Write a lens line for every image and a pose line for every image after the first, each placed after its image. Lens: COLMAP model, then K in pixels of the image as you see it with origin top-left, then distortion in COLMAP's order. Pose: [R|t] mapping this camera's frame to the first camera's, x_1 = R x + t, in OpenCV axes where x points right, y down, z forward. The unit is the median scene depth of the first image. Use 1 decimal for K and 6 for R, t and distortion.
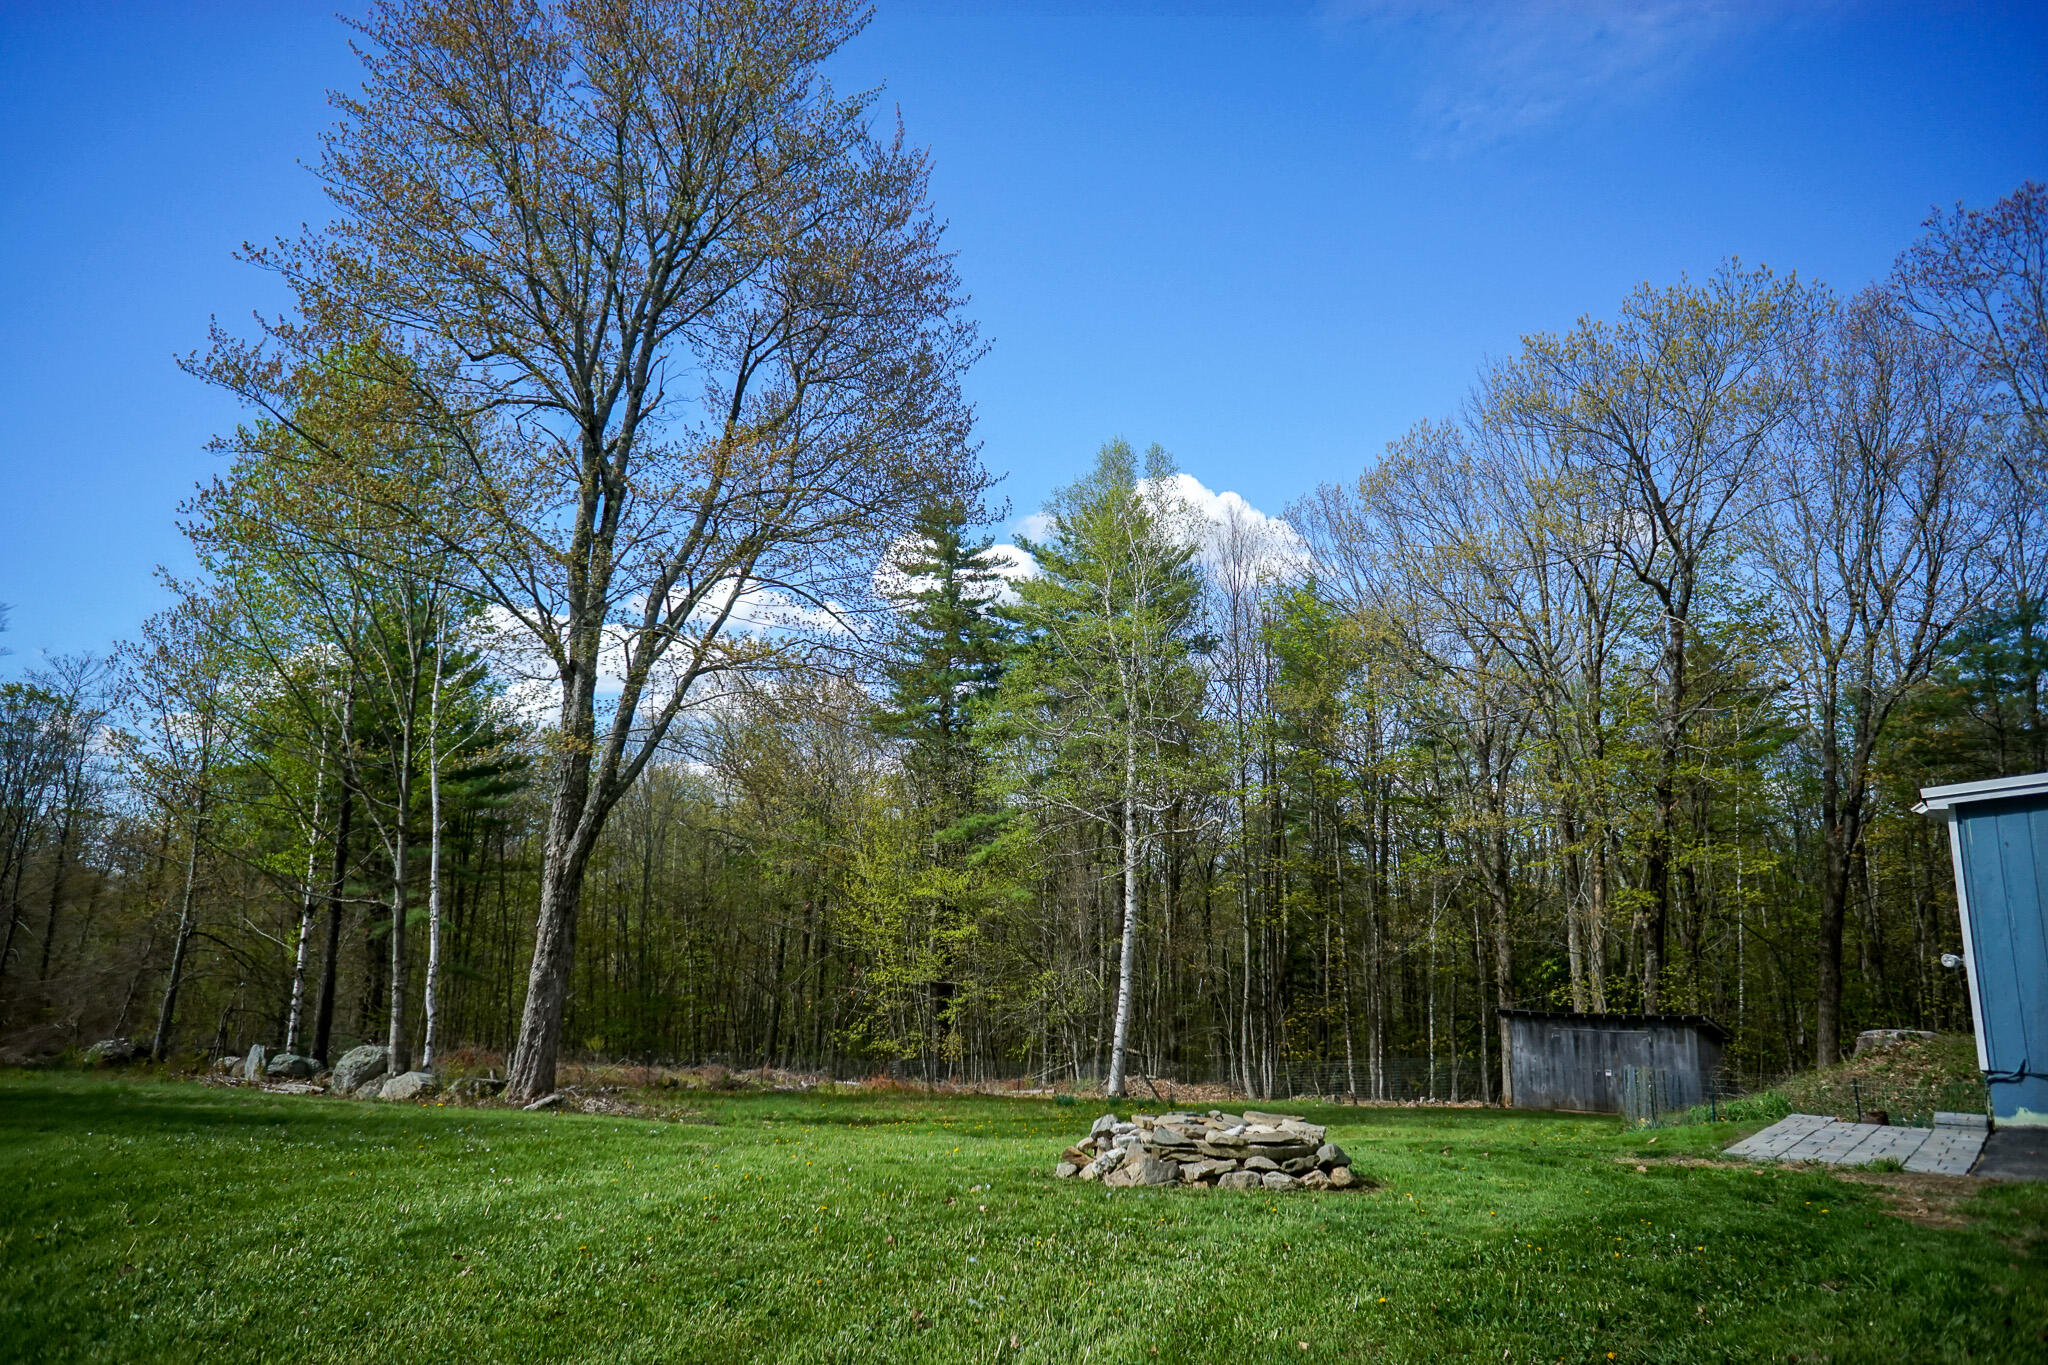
lens RADIAL K [[1384.9, 0, 1014.1], [0, 1384.9, 676.4], [0, 0, 1]] dist [-0.081695, 0.101625]
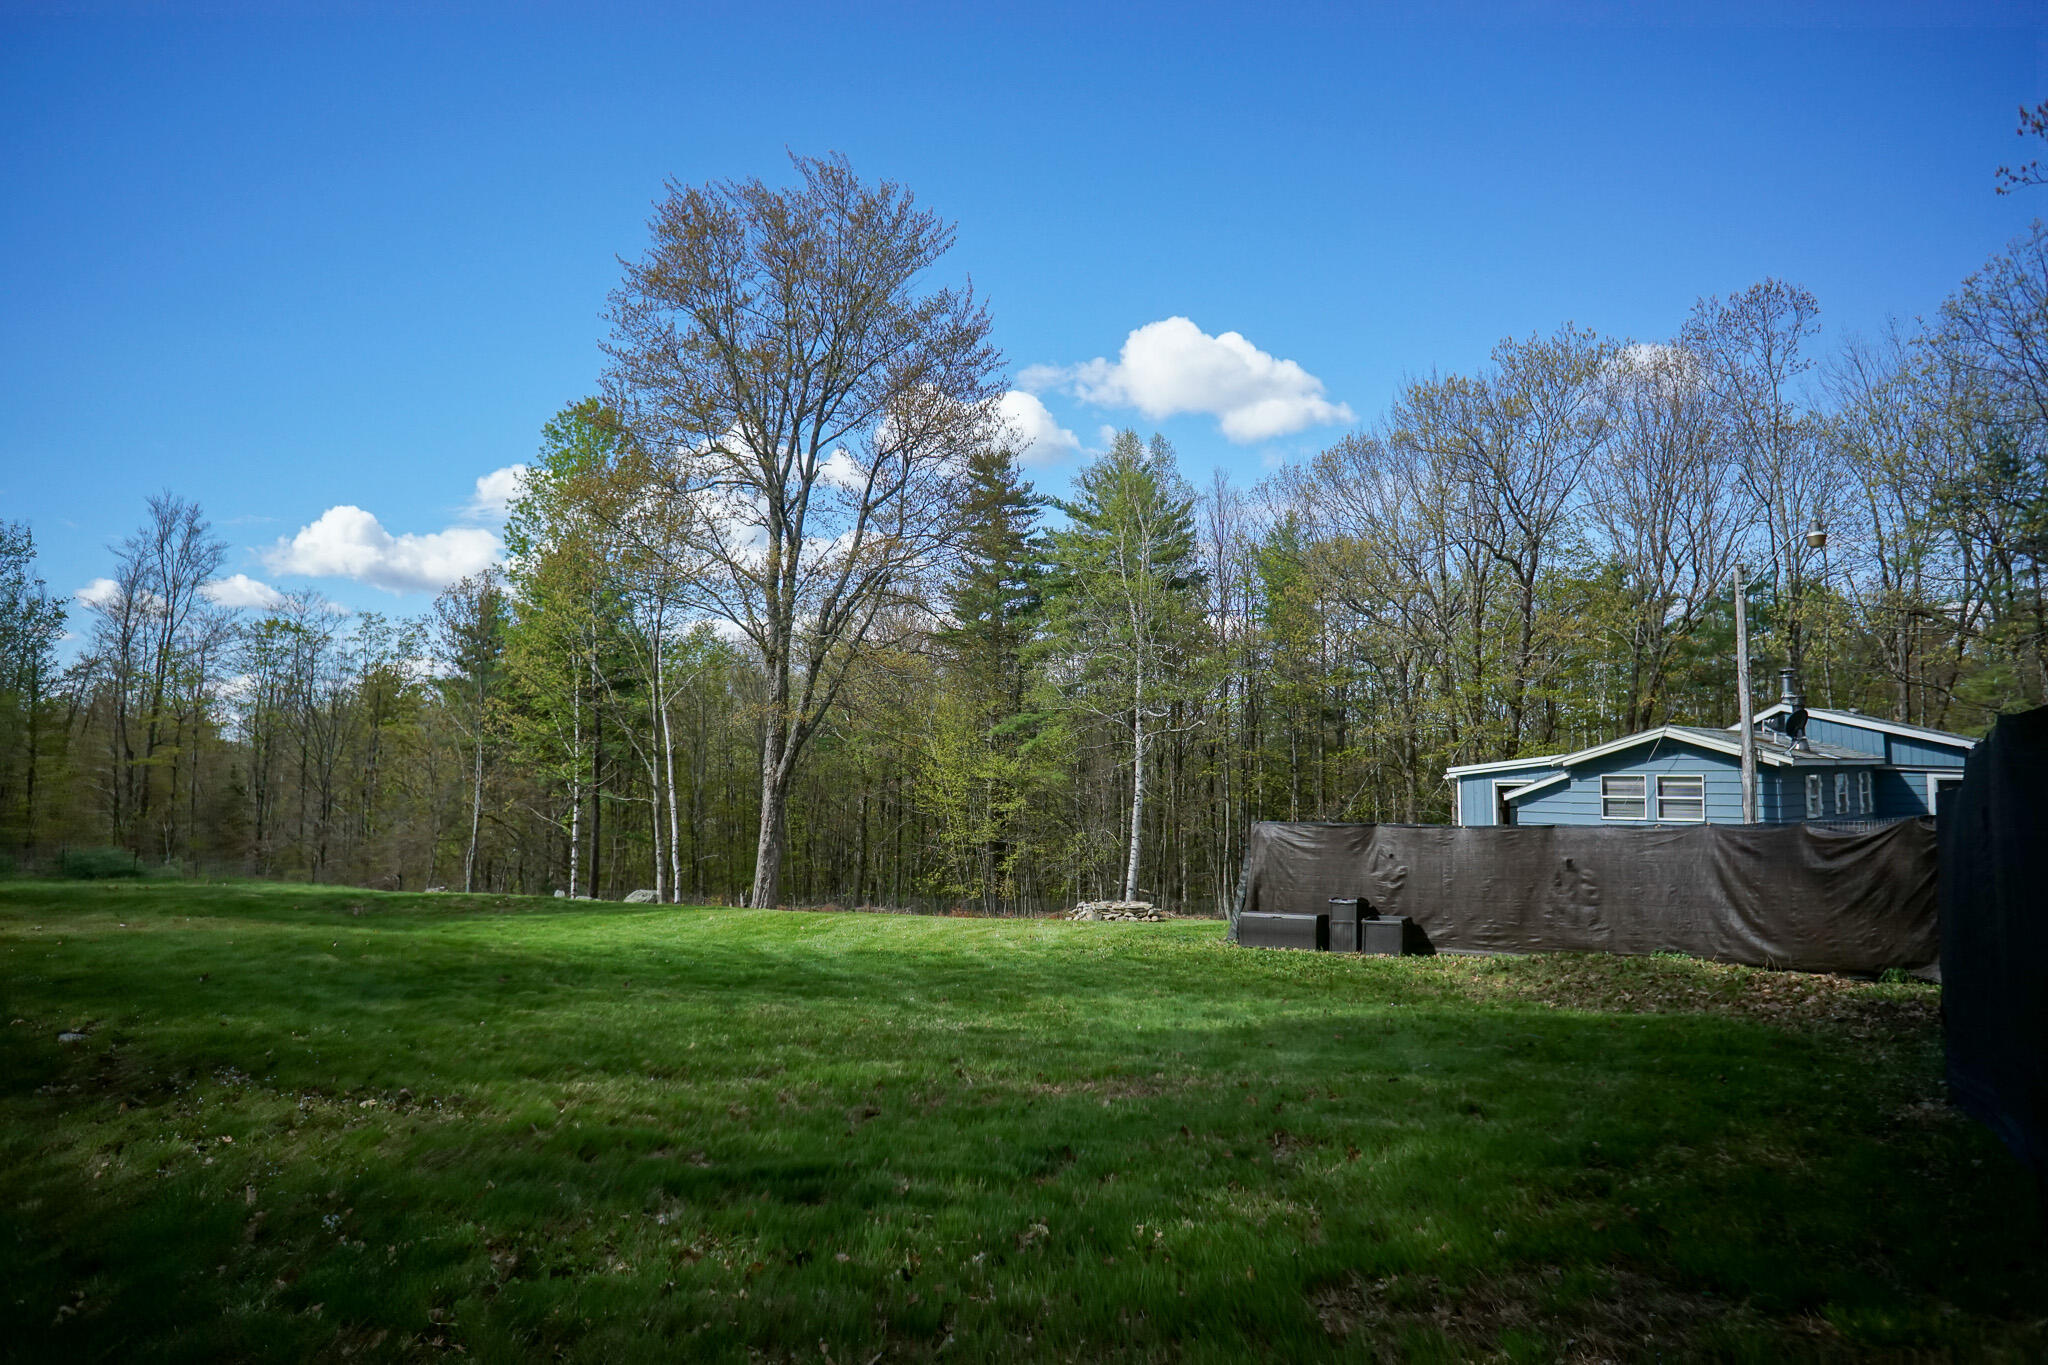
lens RADIAL K [[1384.9, 0, 1014.1], [0, 1384.9, 676.4], [0, 0, 1]] dist [-0.081695, 0.101625]
pose [[0.999516, -0.012404, -0.028519, 0.001711], [0.015366, 0.994237, 0.106096, -0.080169], [0.027039, -0.106483, 0.993947, -0.317818]]
